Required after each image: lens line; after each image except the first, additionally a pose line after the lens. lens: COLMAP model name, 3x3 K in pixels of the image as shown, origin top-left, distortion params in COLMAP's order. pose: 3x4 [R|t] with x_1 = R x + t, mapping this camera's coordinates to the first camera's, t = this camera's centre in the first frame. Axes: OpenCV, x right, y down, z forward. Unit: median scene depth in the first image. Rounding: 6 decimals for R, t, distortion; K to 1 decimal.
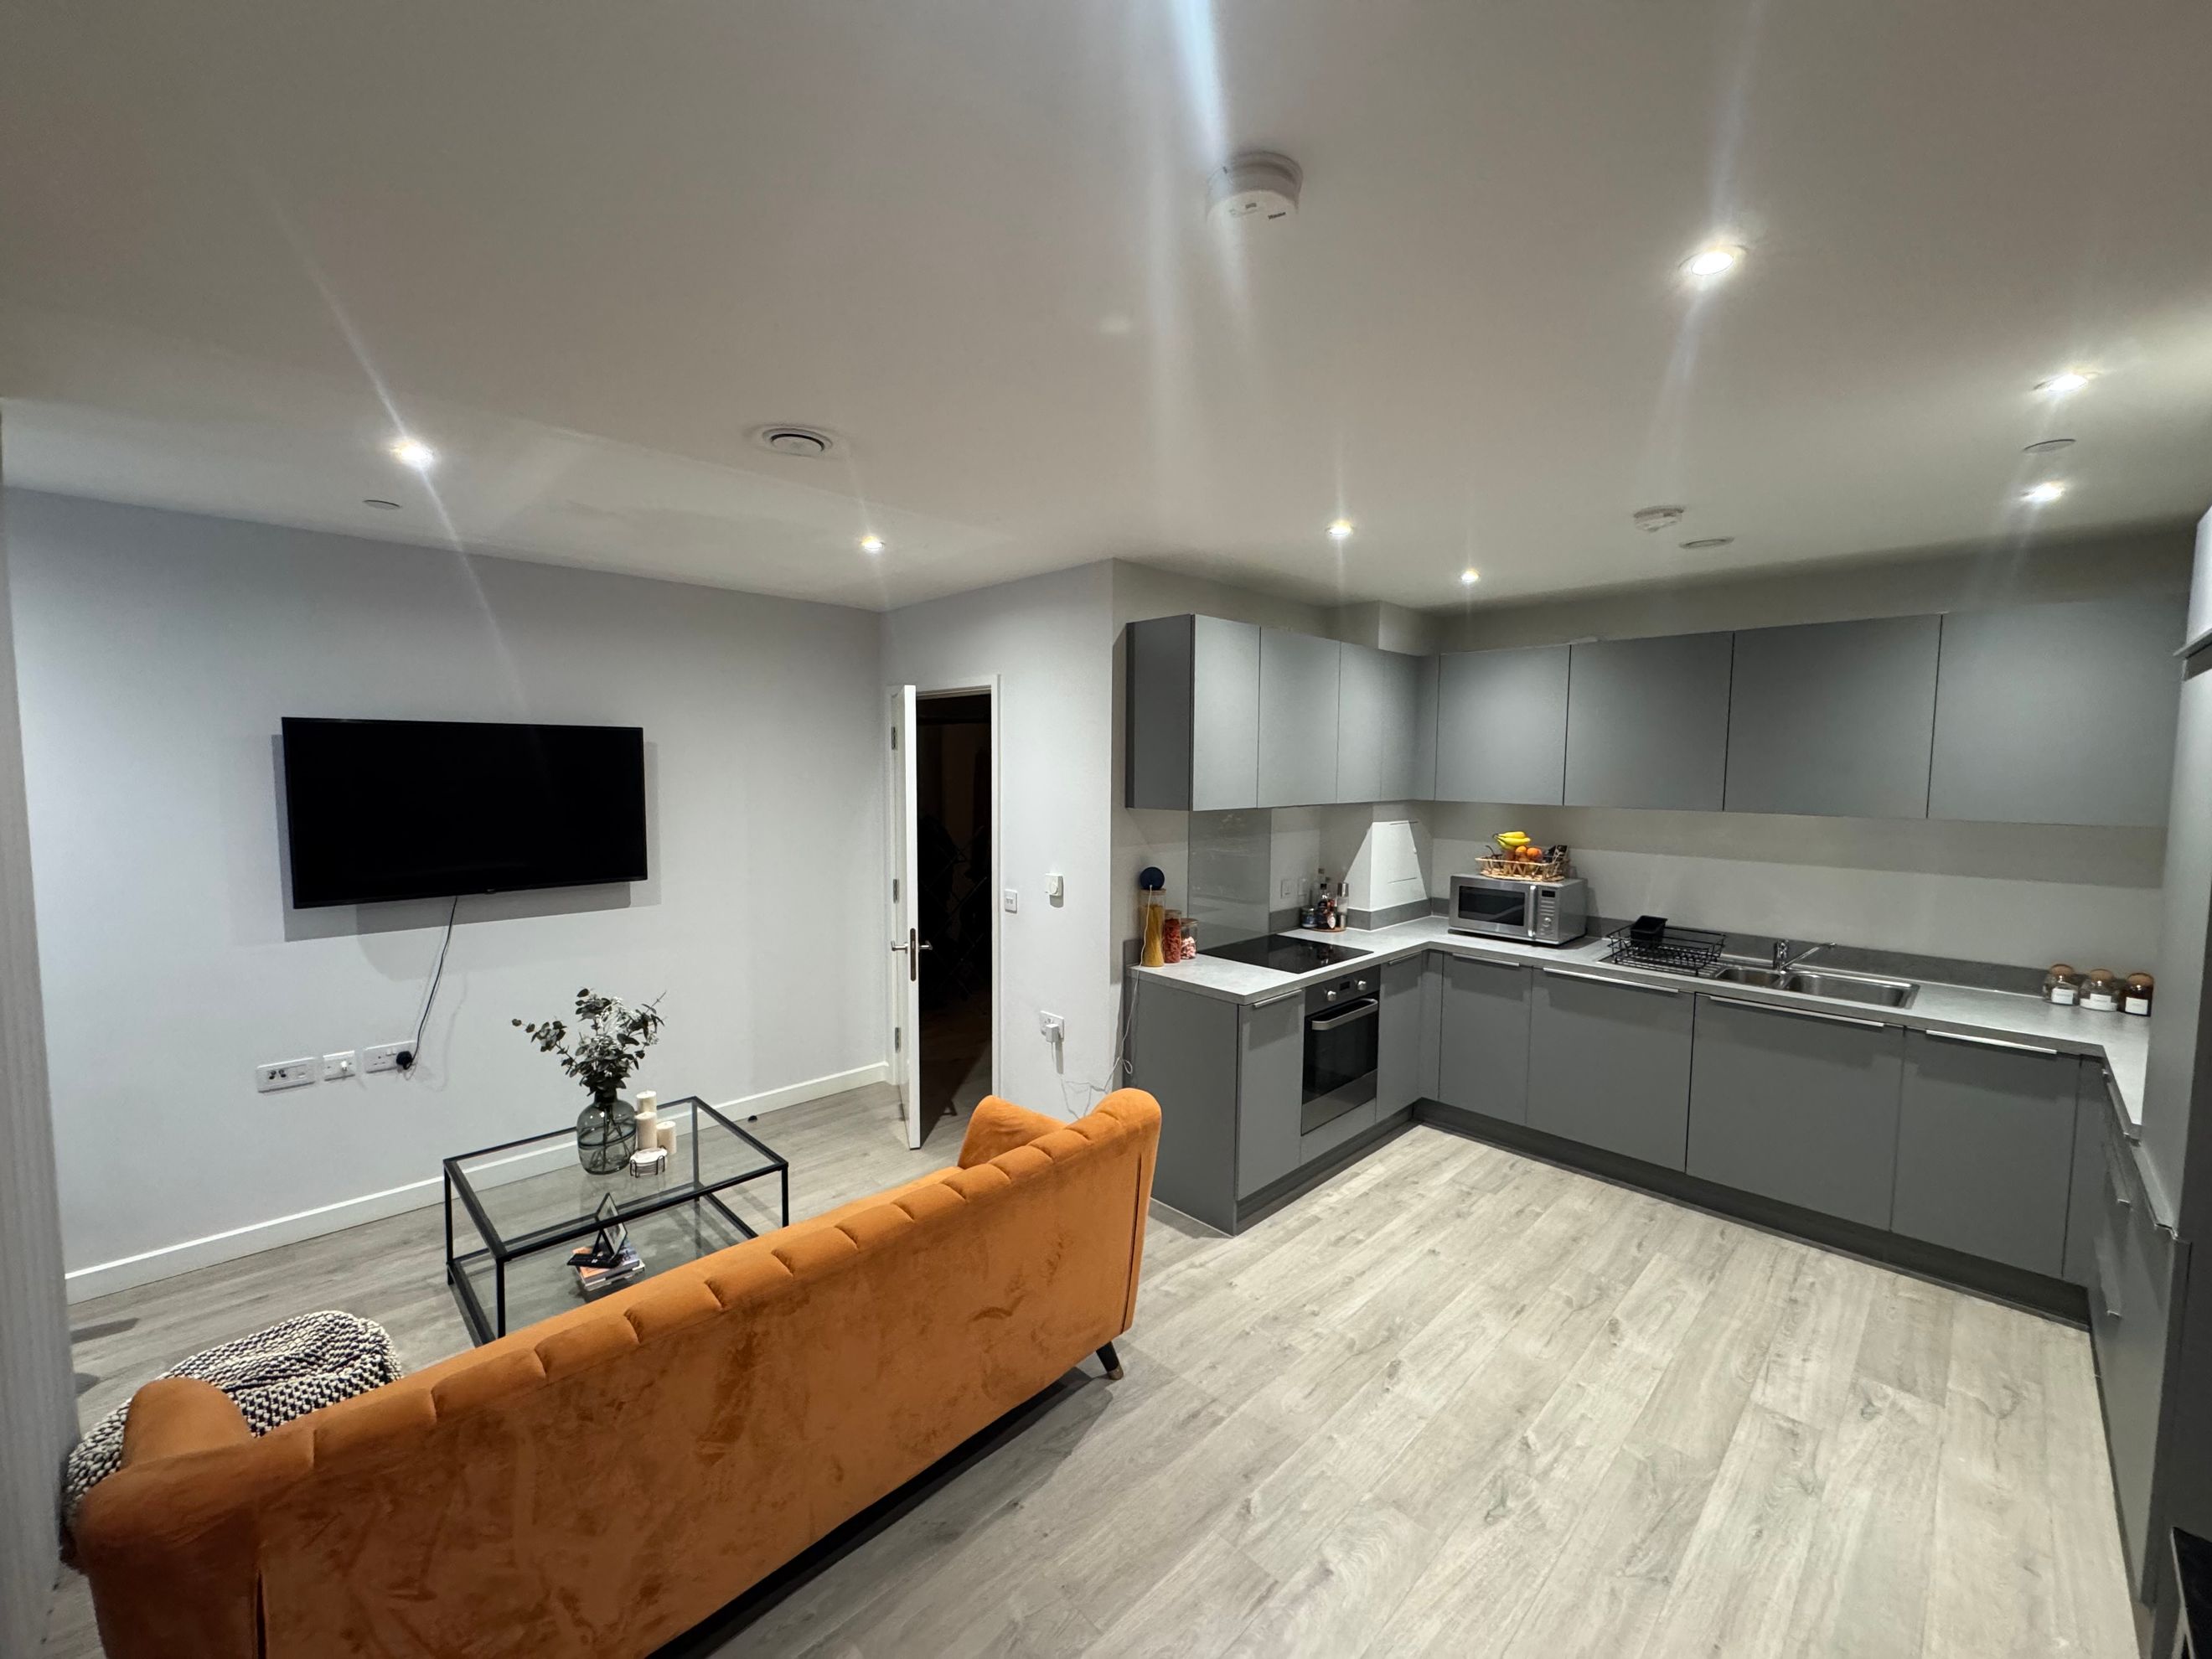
lens RADIAL K [[881.1, 0, 1106.1], [0, 881.1, 827.1], [0, 0, 1]] dist [-0.003792, -0.000531]
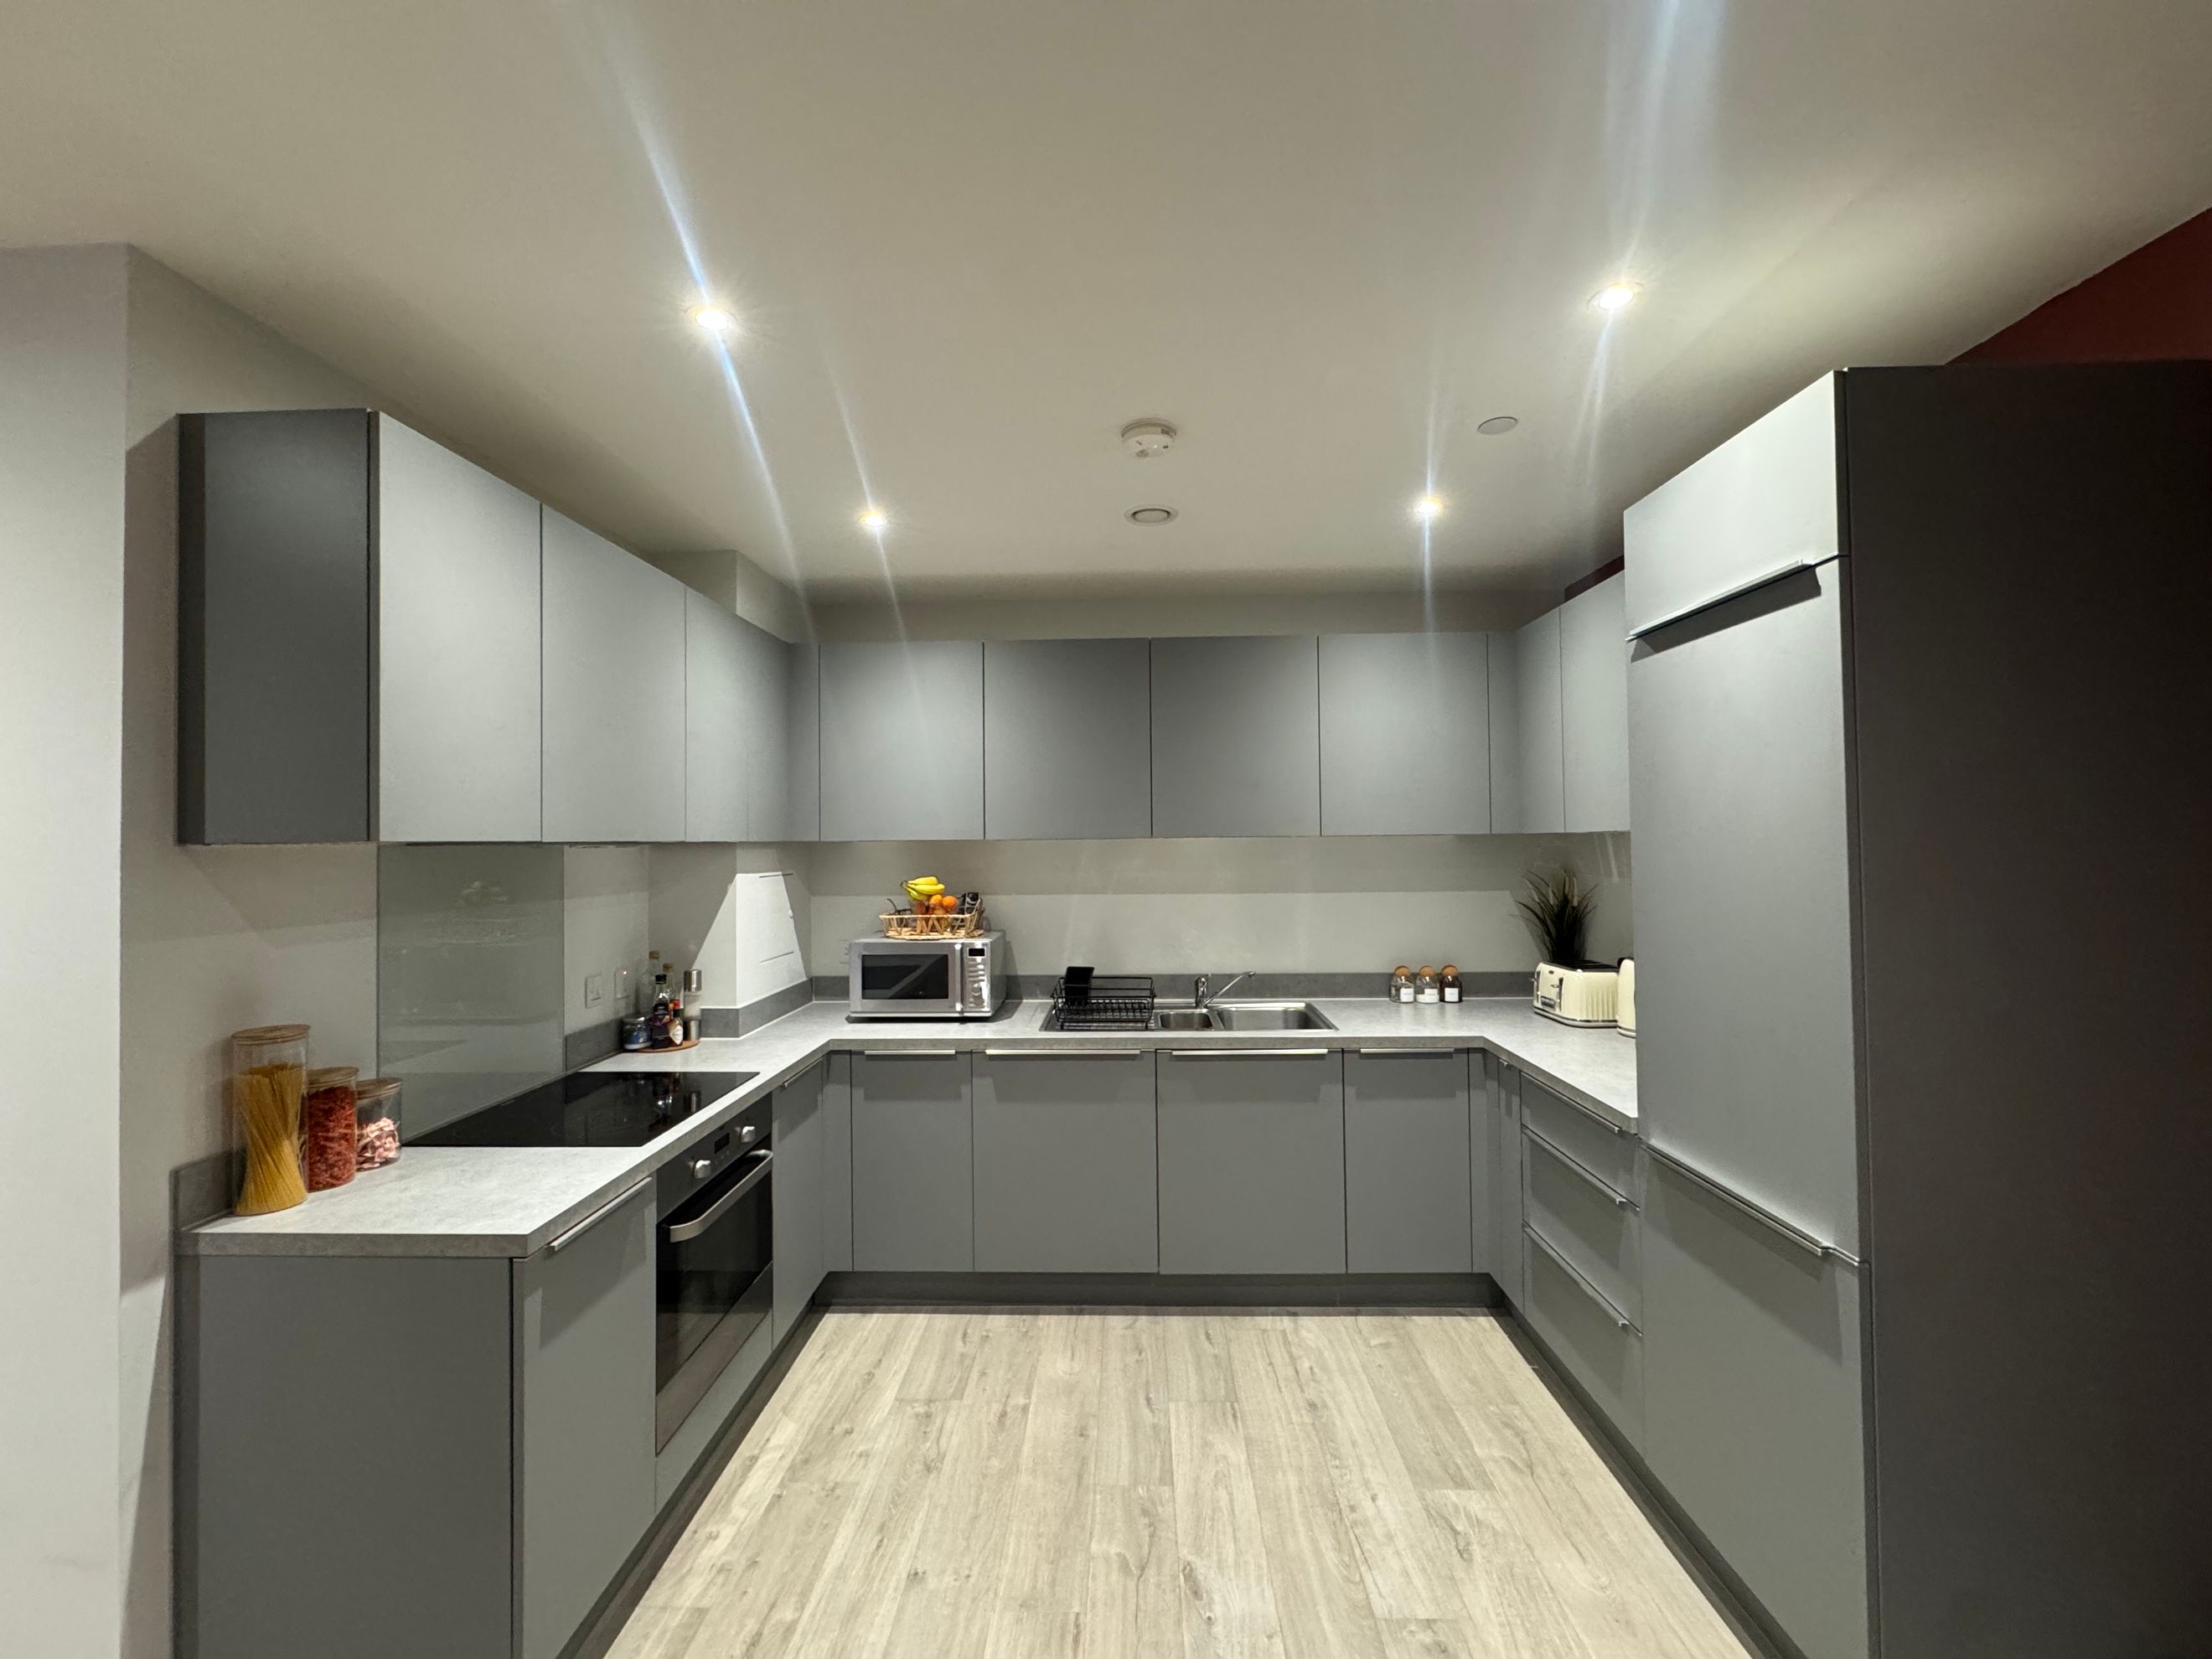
lens RADIAL K [[881.1, 0, 1106.1], [0, 881.1, 827.1], [0, 0, 1]] dist [-0.003792, -0.000531]
pose [[0.723774, -0.003846, 0.690026, 0.051858], [0.067573, 0.995573, -0.065329, 0.026038], [-0.686720, 0.093911, 0.720830, 0.378392]]
